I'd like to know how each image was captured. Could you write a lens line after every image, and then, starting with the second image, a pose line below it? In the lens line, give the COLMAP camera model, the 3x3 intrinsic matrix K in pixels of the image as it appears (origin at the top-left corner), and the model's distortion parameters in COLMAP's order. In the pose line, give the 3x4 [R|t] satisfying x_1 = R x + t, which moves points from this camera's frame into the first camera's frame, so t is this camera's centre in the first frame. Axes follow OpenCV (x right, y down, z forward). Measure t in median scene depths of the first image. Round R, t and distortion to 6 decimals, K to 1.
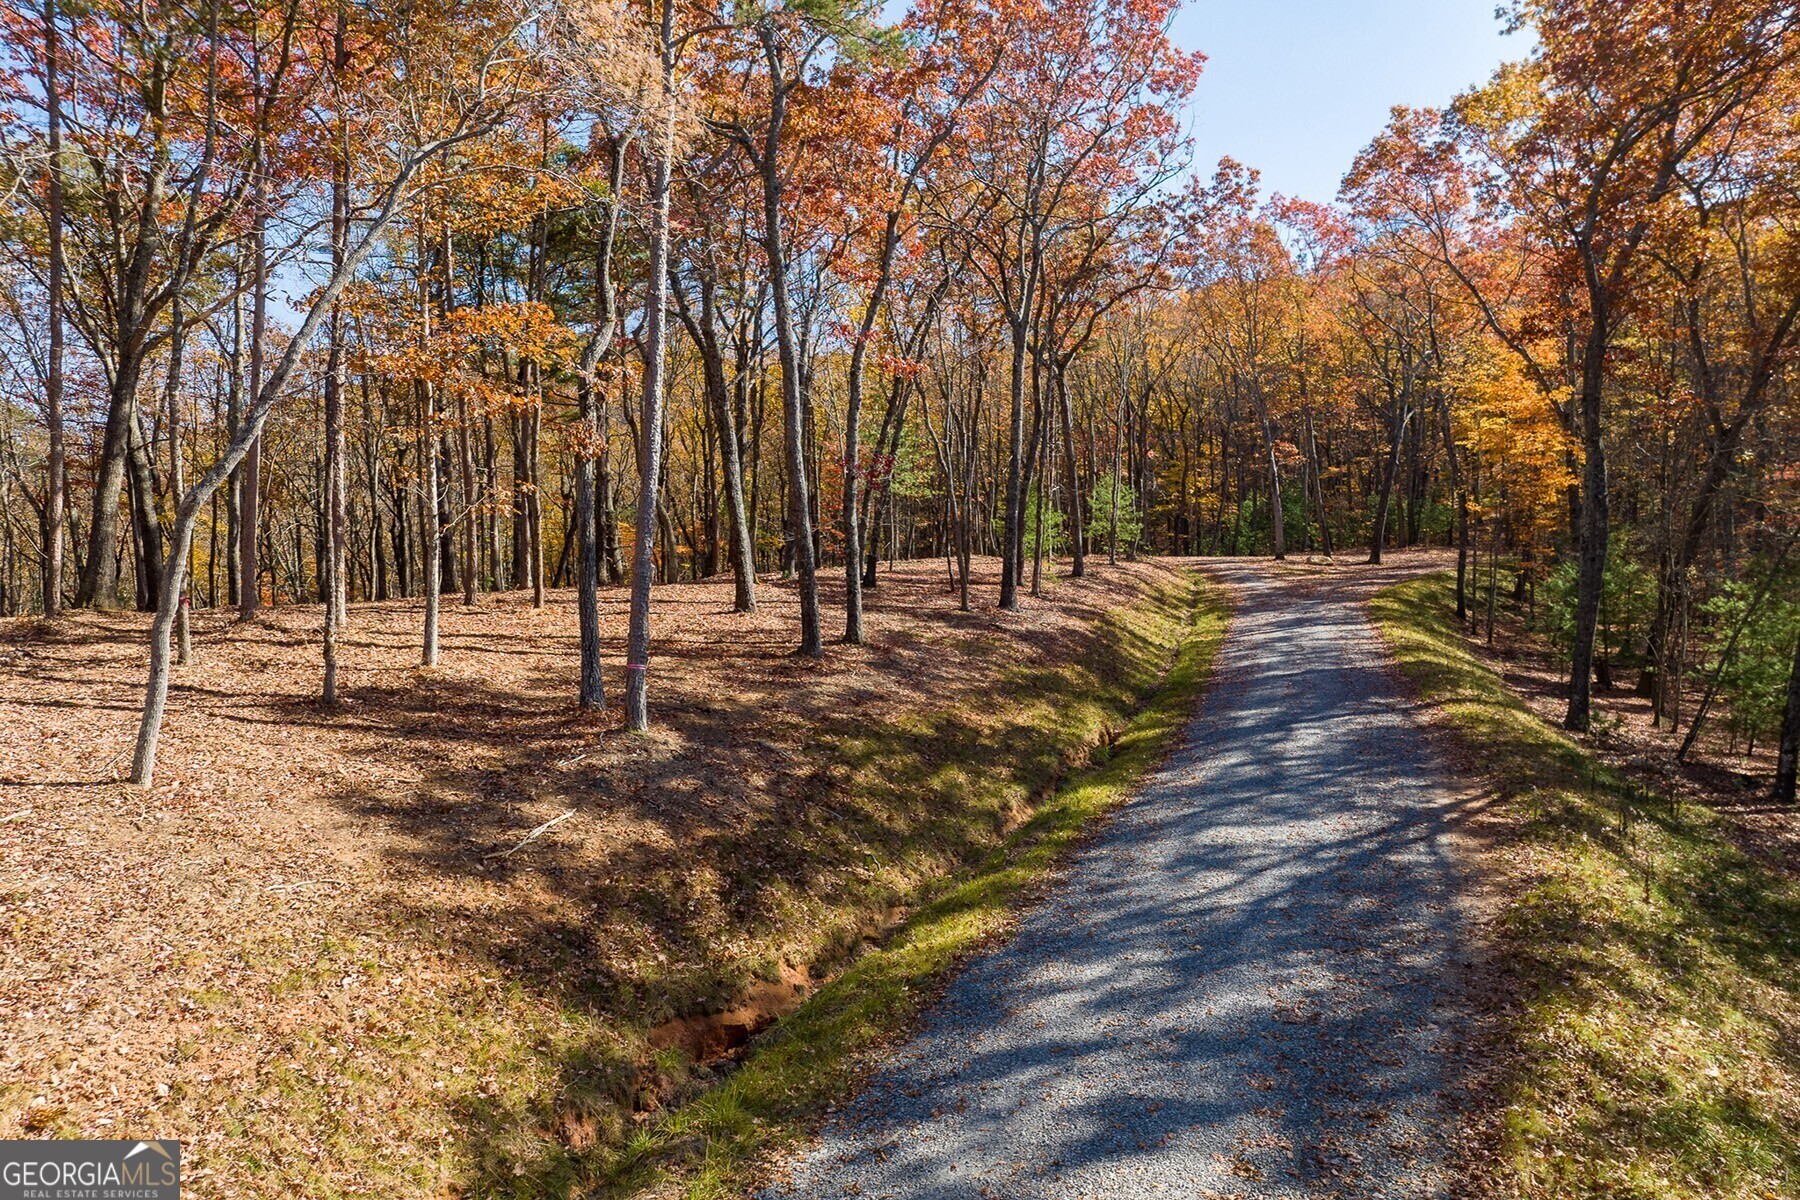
lens RADIAL K [[1350.5, 0, 900.0], [0, 1350.5, 600.0], [0, 0, 1]] dist [0.007320, -0.055342]
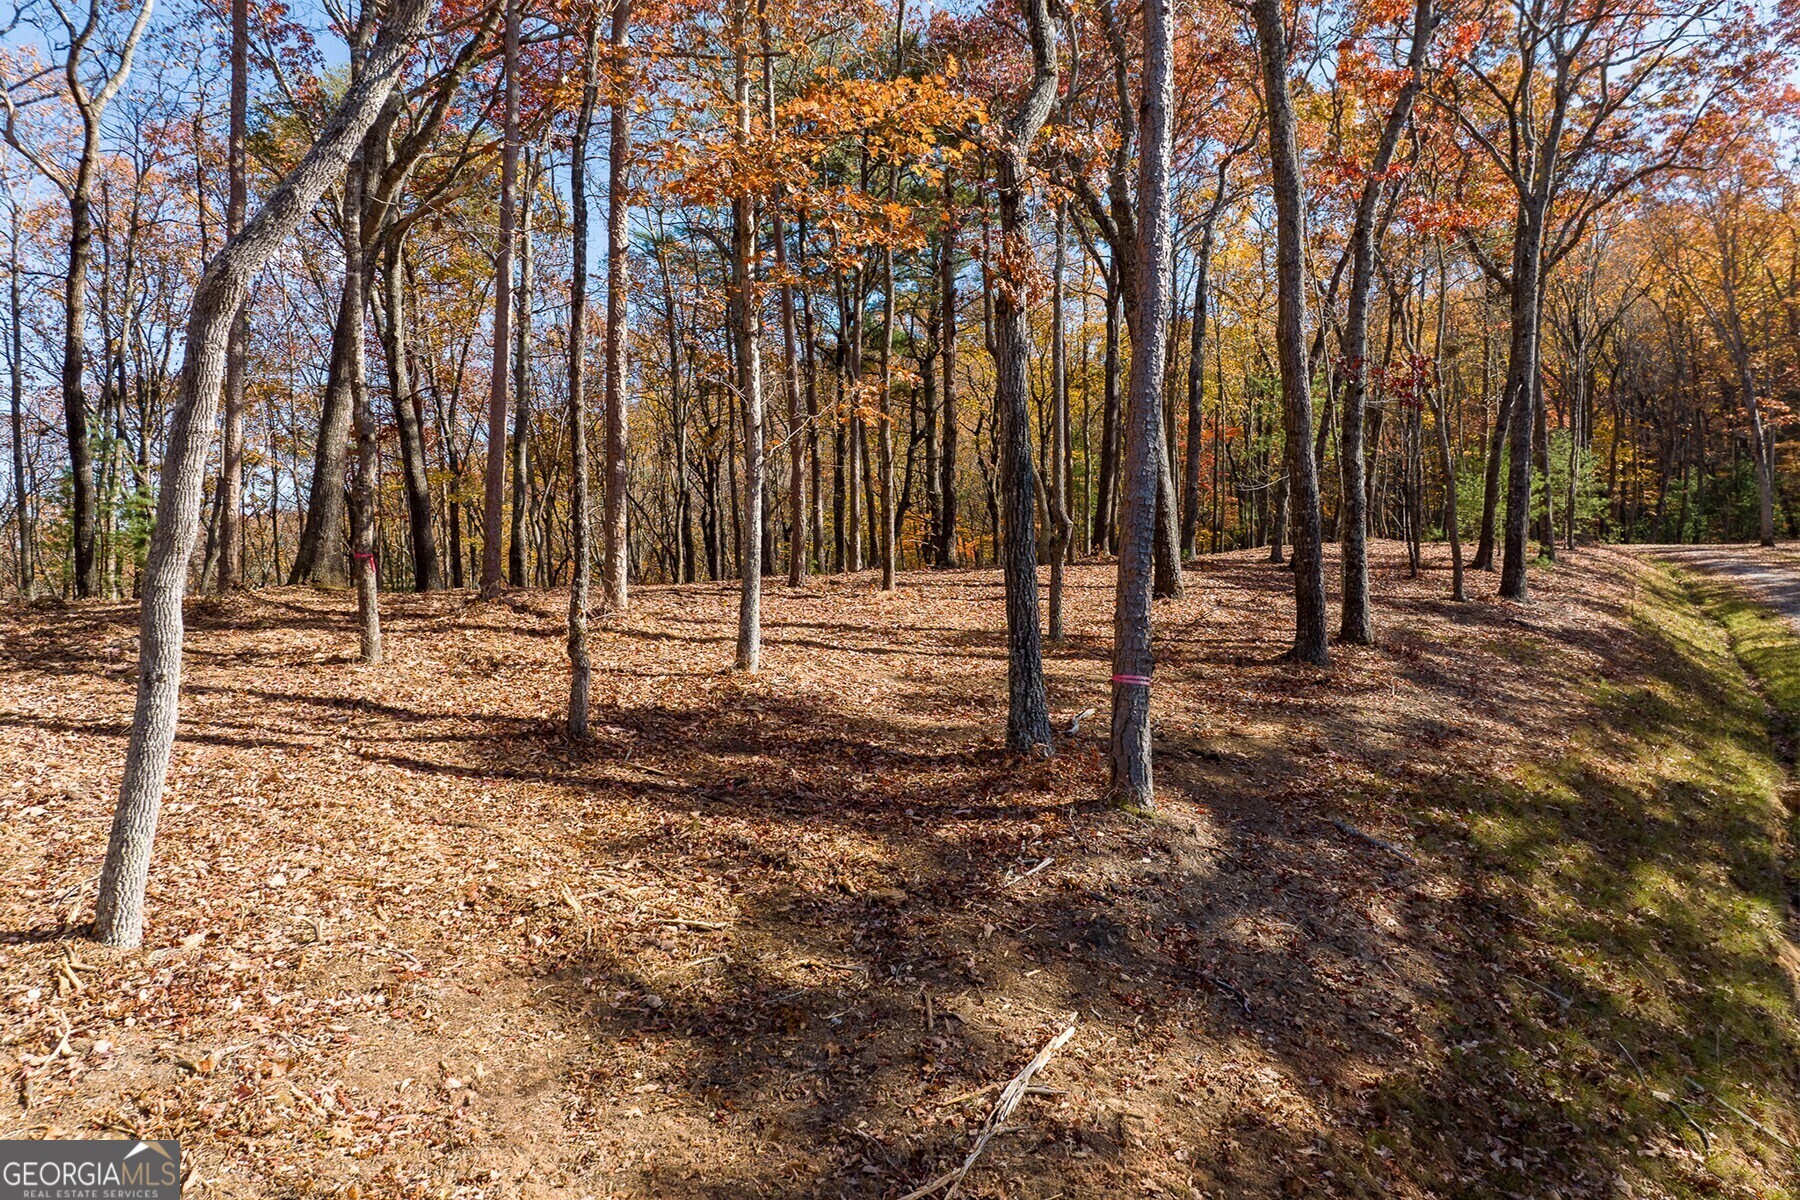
lens RADIAL K [[1324.6, 0, 871.9], [0, 1324.6, 597.6], [0, 0, 1]] dist [-0.046964, 0.011699]
pose [[0.972387, 0.002881, -0.233355, -0.155055], [-0.004231, 0.999977, -0.005285, 0.018923], [0.233334, 0.006126, 0.972377, 0.434207]]
